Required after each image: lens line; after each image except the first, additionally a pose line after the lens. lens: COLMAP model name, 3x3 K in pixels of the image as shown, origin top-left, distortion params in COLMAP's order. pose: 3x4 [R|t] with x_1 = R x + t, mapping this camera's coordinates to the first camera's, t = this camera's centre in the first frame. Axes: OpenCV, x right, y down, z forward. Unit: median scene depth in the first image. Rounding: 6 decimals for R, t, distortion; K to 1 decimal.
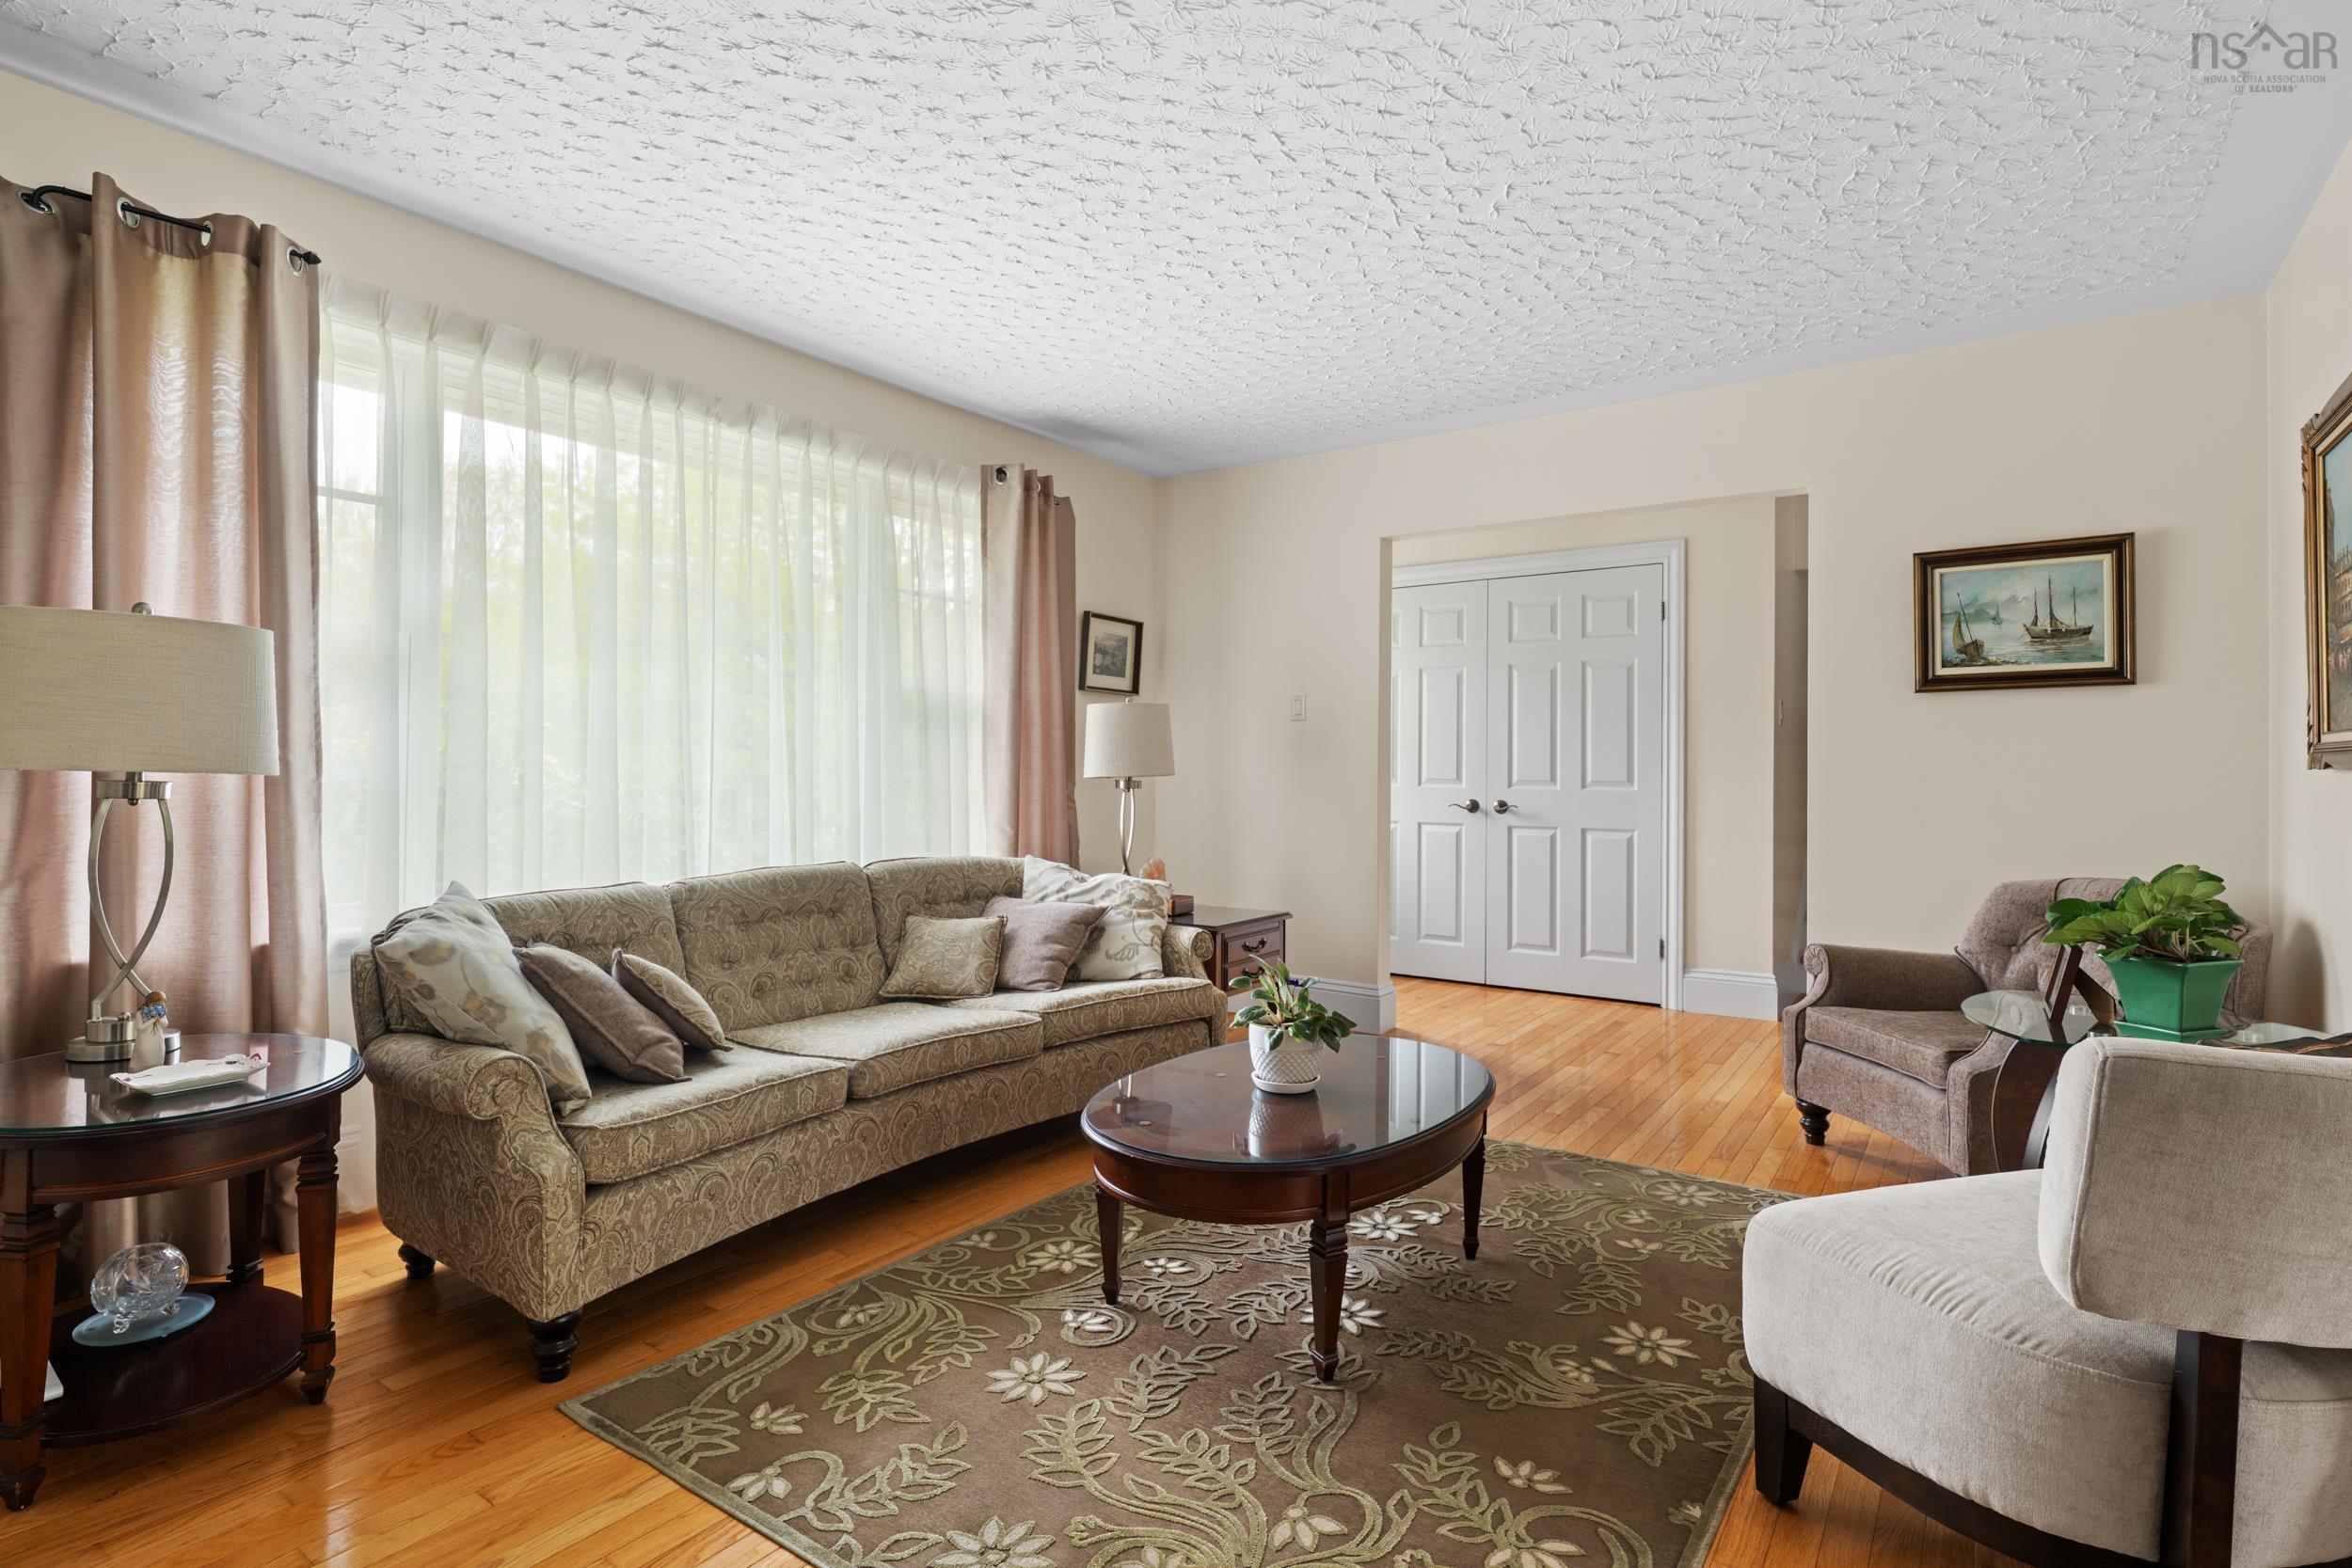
lens RADIAL K [[1175.0, 0, 1172.8], [0, 1175.0, 769.6], [0, 0, 1]] dist [-0.001799, 0.000691]
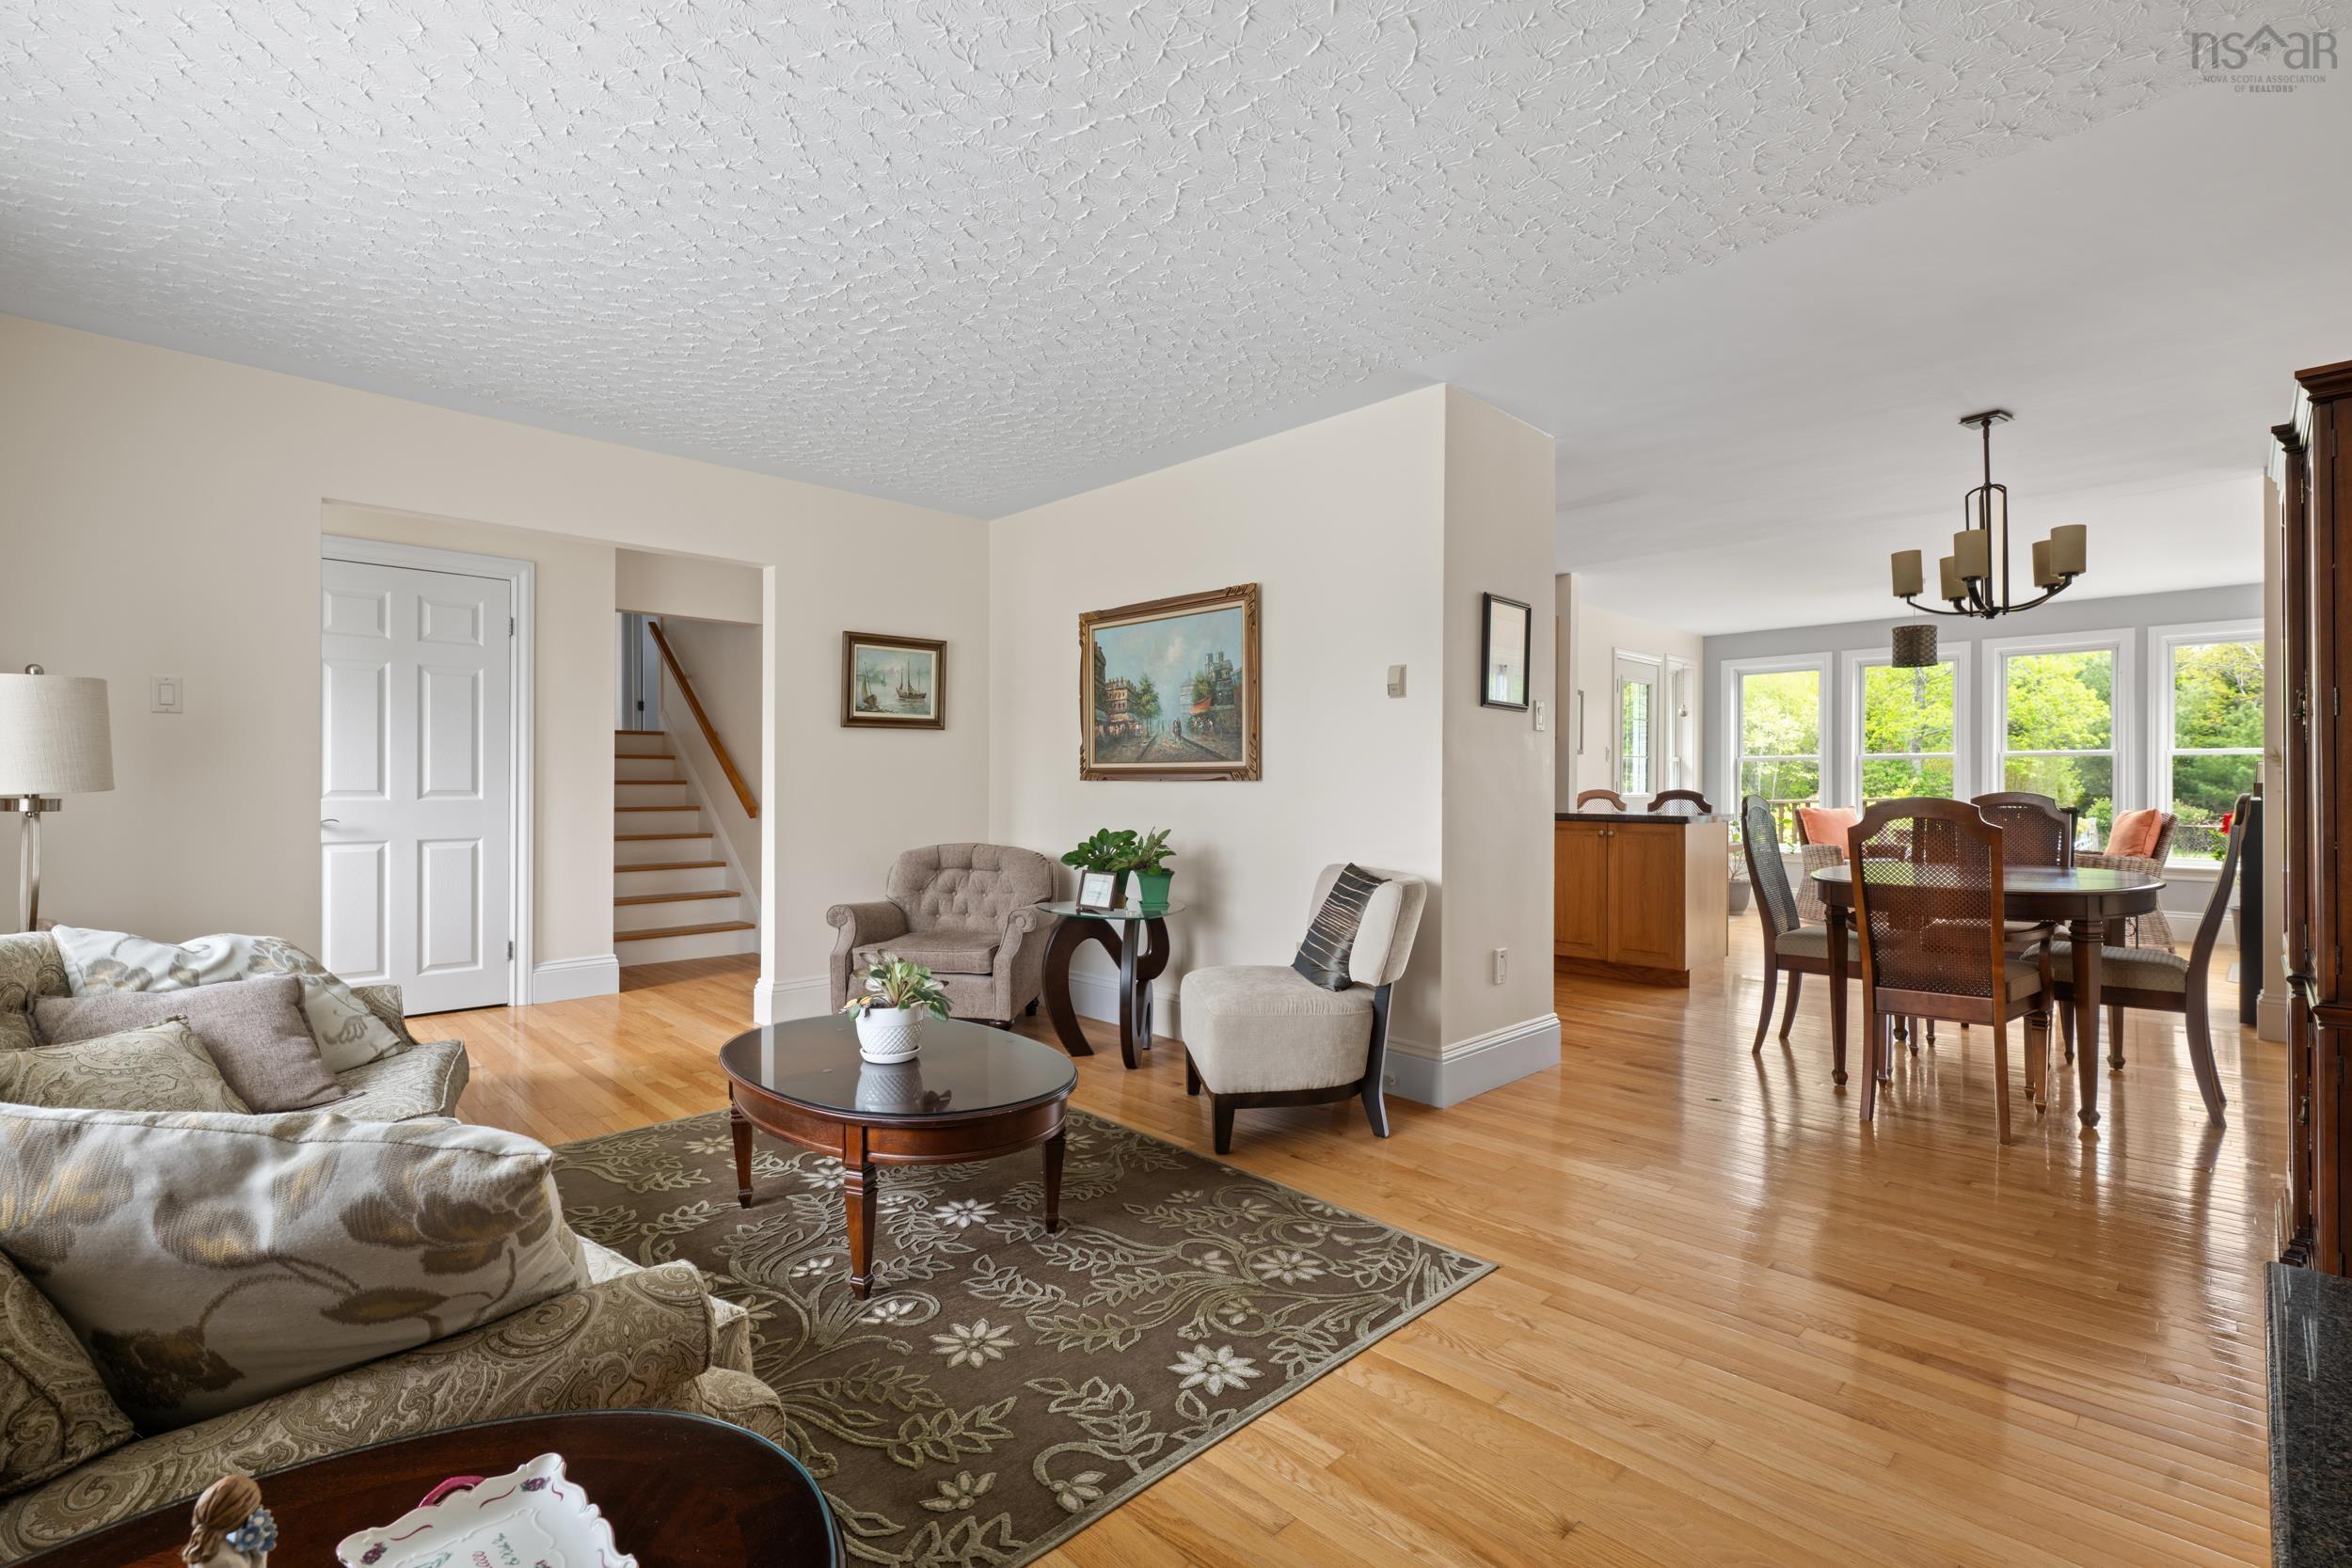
lens RADIAL K [[1071.8, 0, 1169.4], [0, 1071.8, 782.0], [0, 0, 1]] dist [-0.000046, -0.000085]
pose [[0.174426, -0.005040, 0.984657, -0.646672], [-0.002848, 0.999980, 0.005623, -0.006063], [-0.984666, -0.003785, 0.174408, 0.394171]]
